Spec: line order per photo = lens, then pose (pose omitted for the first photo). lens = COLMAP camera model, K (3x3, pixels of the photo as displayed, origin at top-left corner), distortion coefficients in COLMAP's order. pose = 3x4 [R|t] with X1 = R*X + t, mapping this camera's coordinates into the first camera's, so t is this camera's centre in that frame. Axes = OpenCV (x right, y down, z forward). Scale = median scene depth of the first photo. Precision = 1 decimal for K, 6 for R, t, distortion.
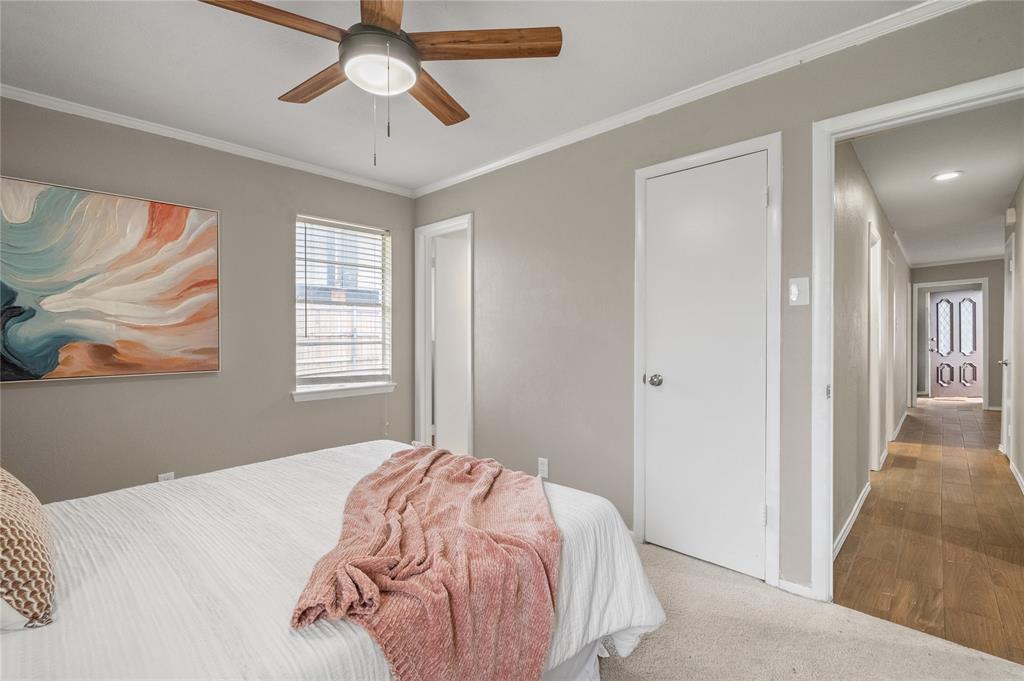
lens RADIAL K [[474.7, 0, 515.6], [0, 474.7, 334.1], [0, 0, 1]] dist [0.013781, -0.011703]
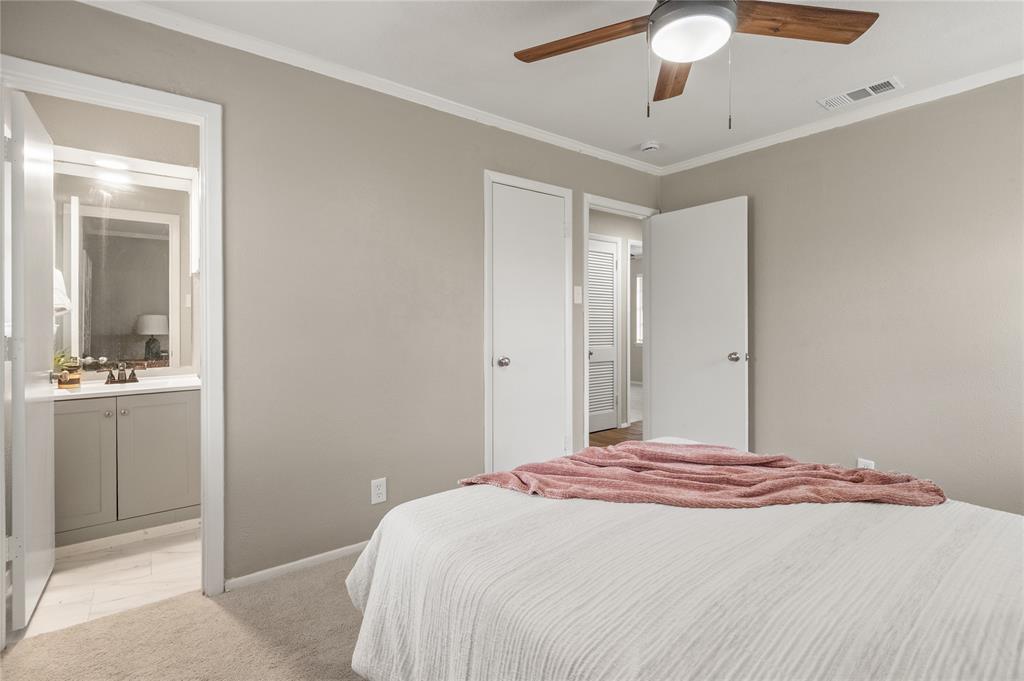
lens RADIAL K [[477.7, 0, 512.2], [0, 477.7, 320.9], [0, 0, 1]] dist [0.001417, -0.000103]
pose [[0.159111, 0.002856, 0.987257, -1.473439], [0.000087, 0.999996, -0.002907, 0.002743], [-0.987261, 0.000549, 0.159110, 1.400569]]
